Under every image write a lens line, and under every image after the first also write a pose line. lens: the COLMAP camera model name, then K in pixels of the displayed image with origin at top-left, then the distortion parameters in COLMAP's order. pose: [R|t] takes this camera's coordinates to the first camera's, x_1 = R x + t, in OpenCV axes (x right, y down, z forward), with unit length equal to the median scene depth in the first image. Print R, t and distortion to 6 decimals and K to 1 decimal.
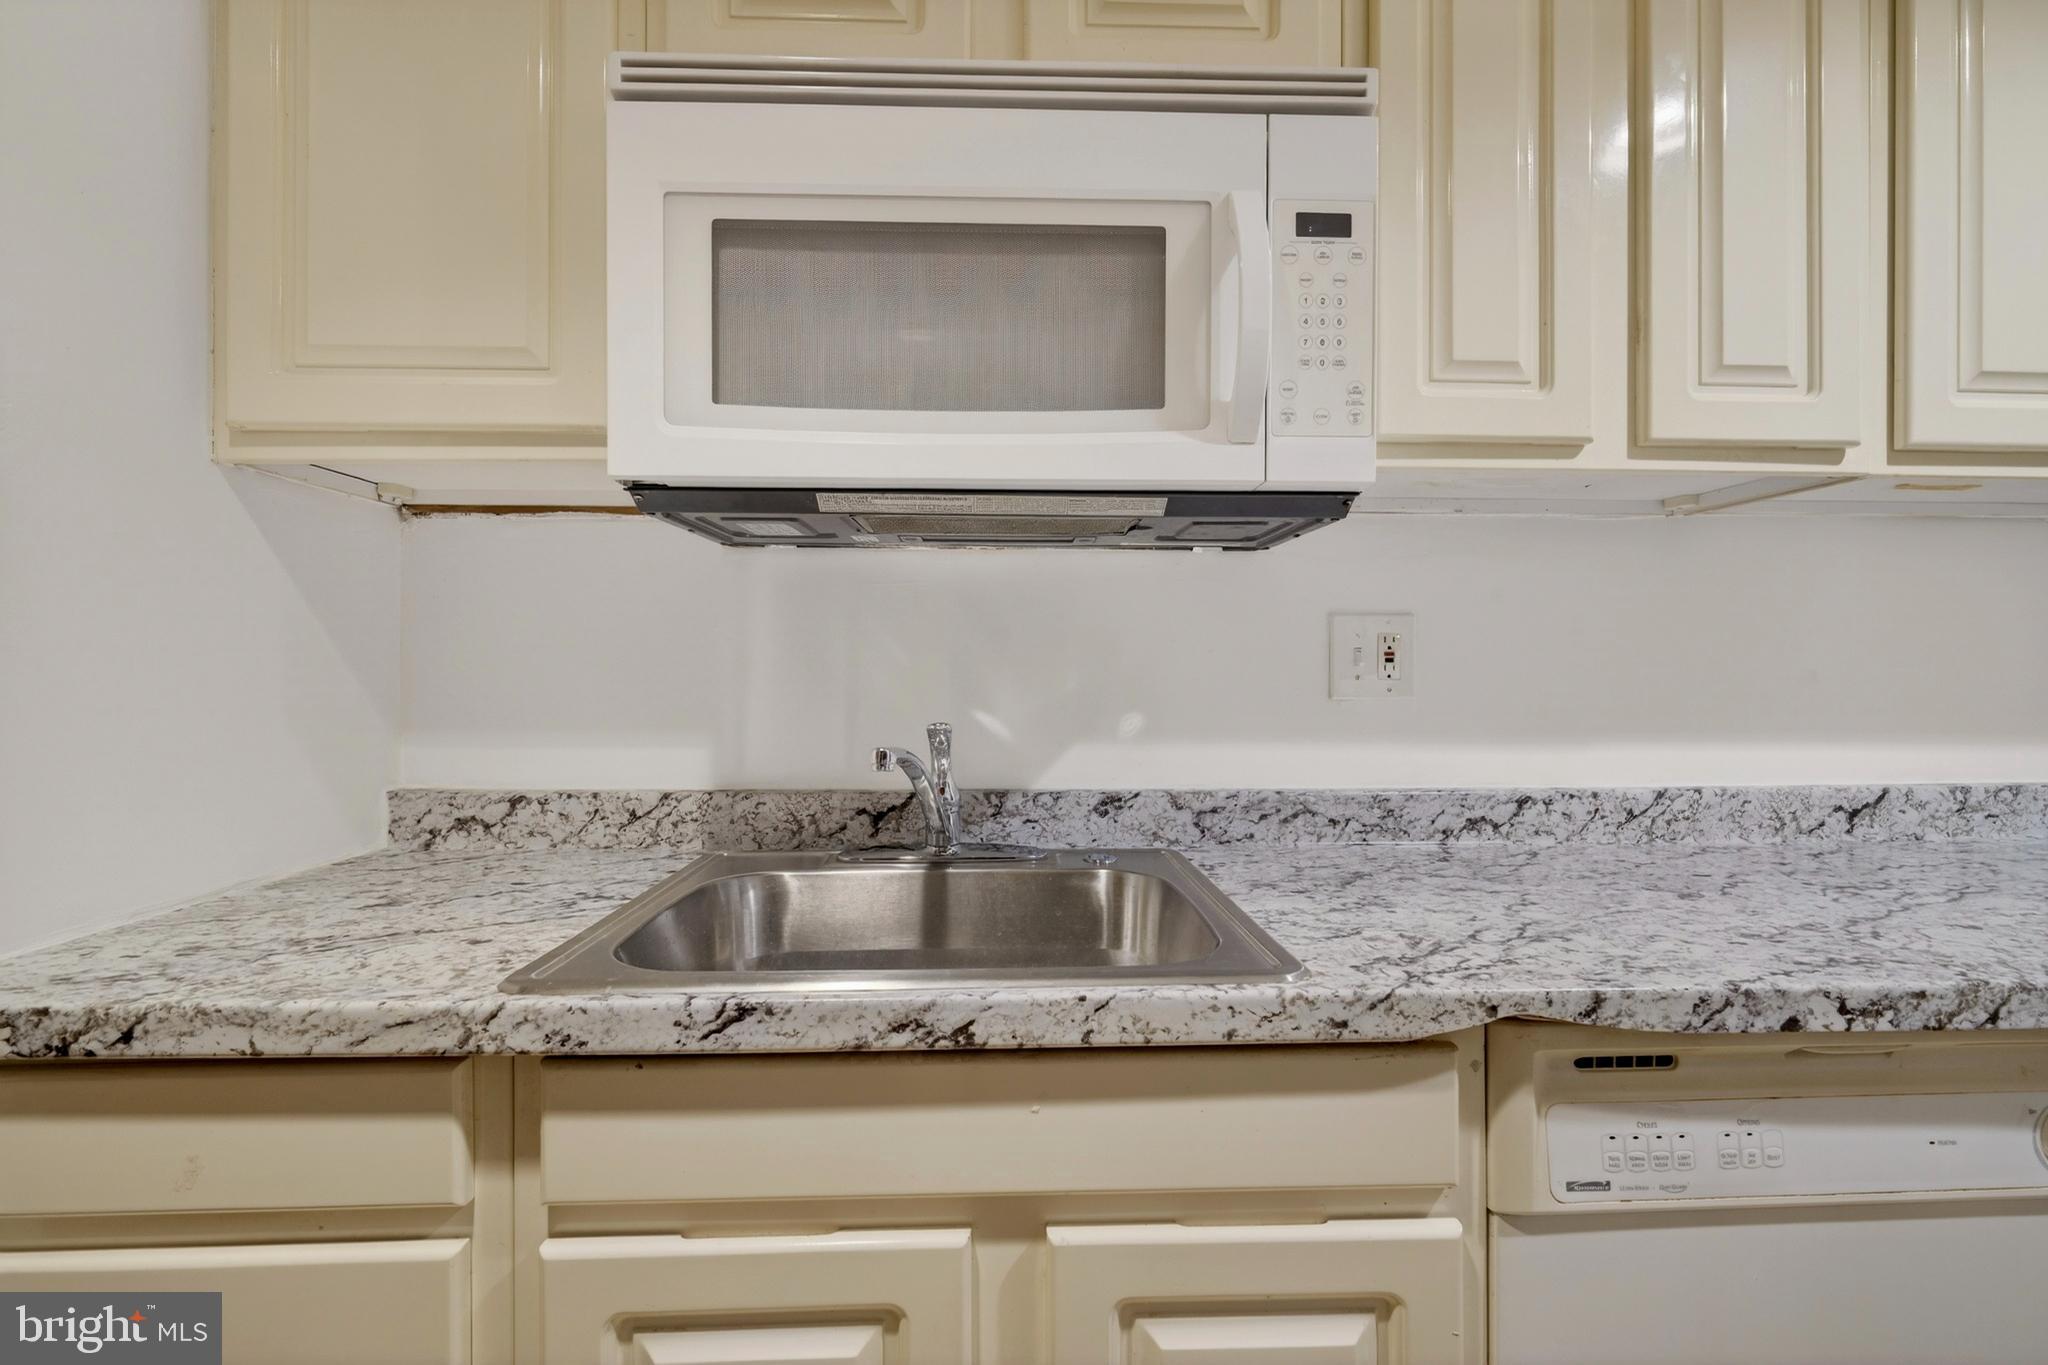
lens RADIAL K [[949.6, 0, 1024.9], [0, 949.6, 666.8], [0, 0, 1]] dist [-0.000065, 0.000329]
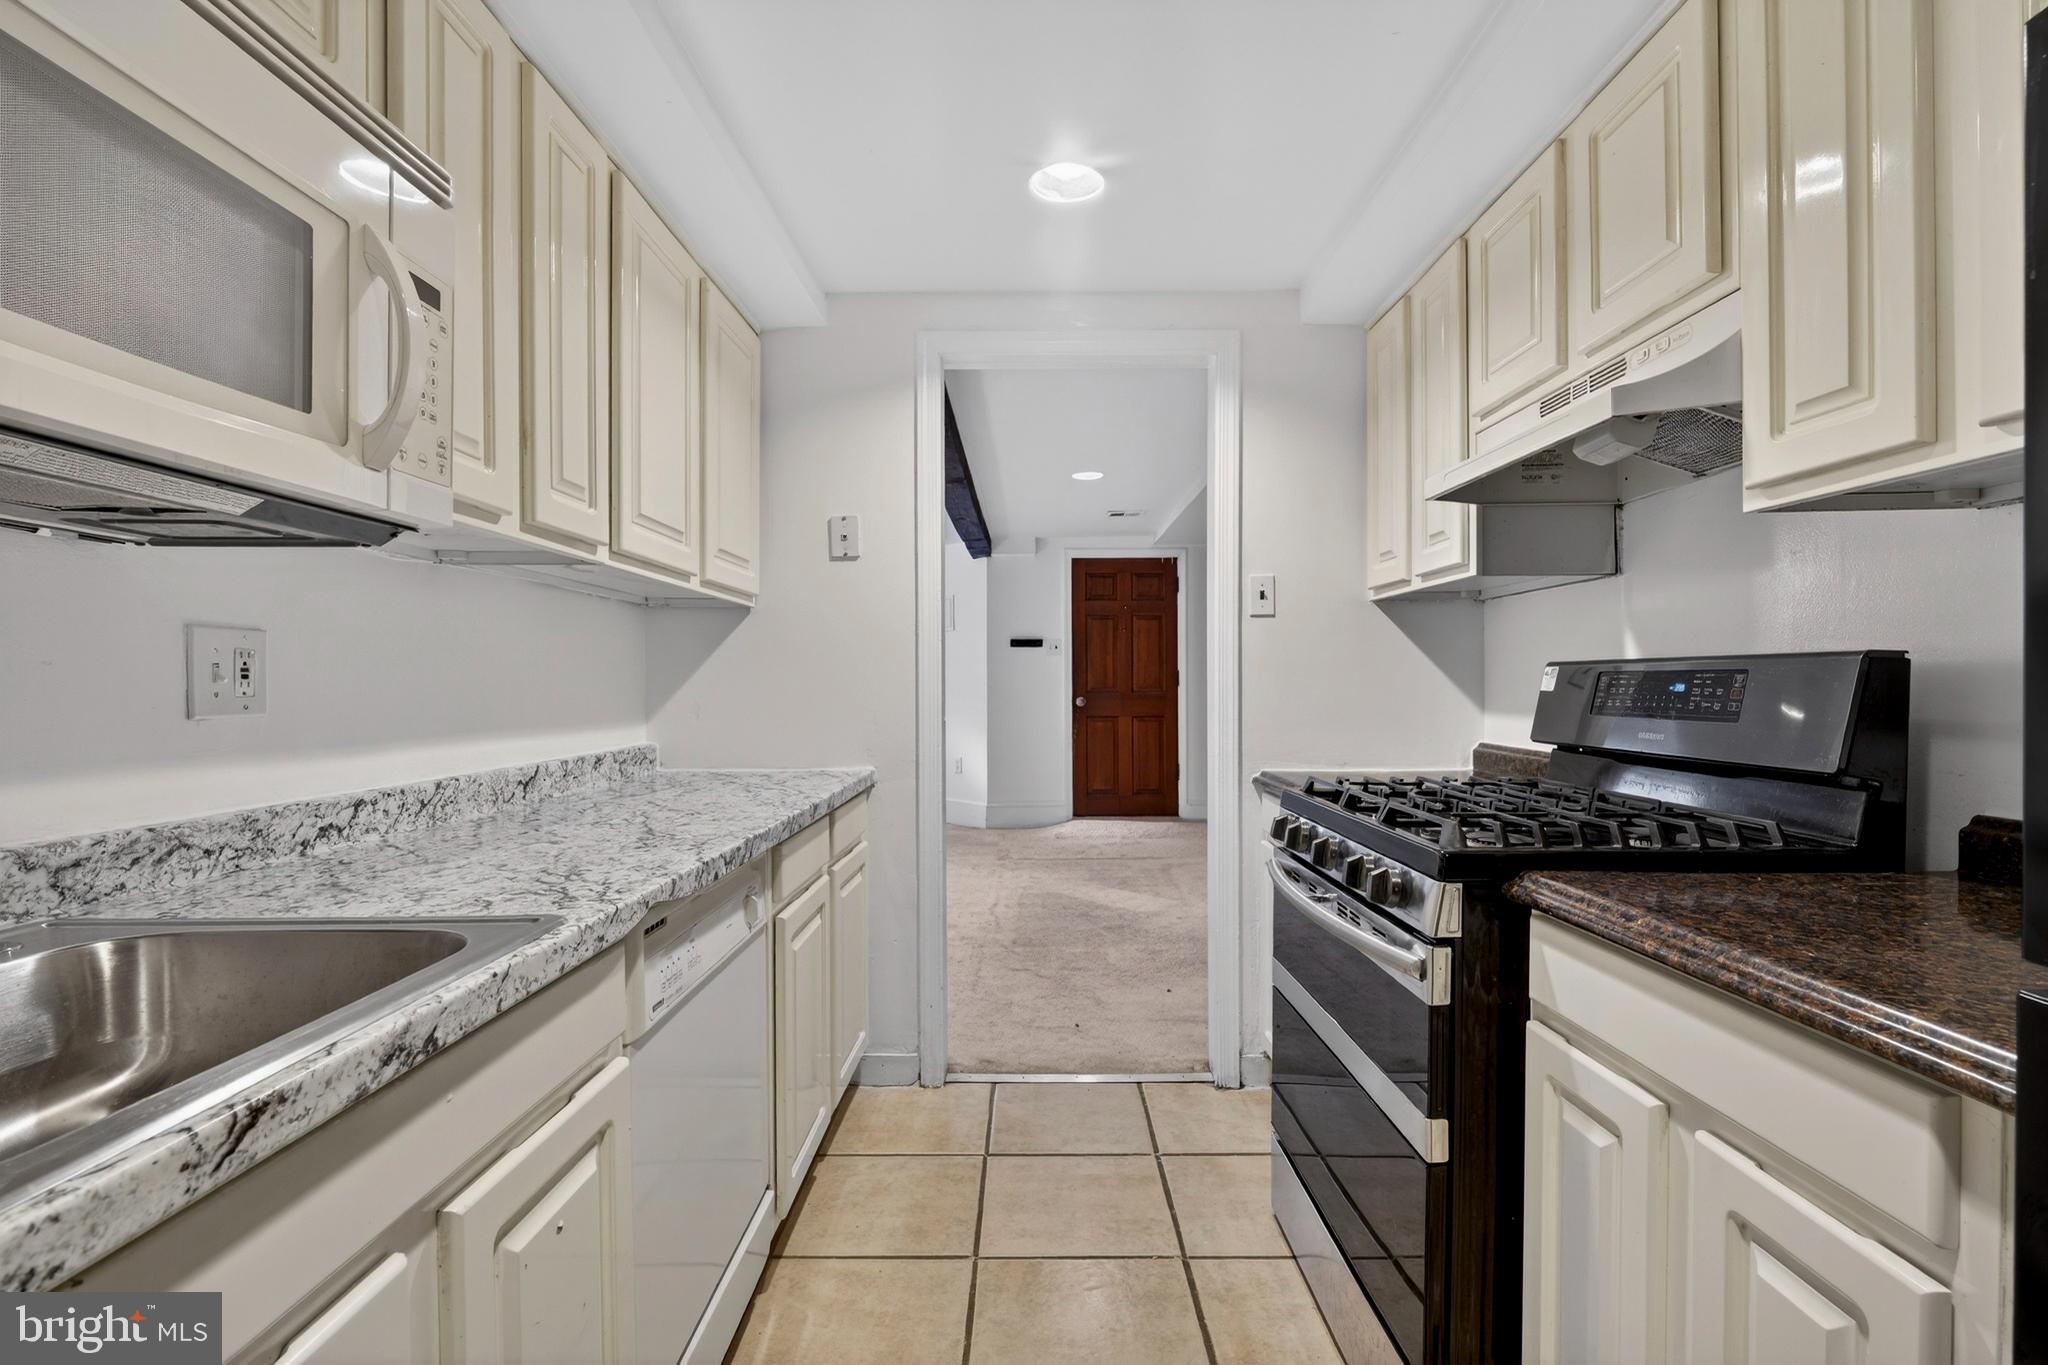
lens RADIAL K [[949.6, 0, 1033.5], [0, 949.6, 686.8], [0, 0, 1]] dist [-0.000065, 0.000329]
pose [[0.050685, -0.004028, 0.998707, -0.556890], [0.000239, 0.999992, 0.004021, -0.000220], [-0.998715, 0.000035, 0.050685, 0.158329]]
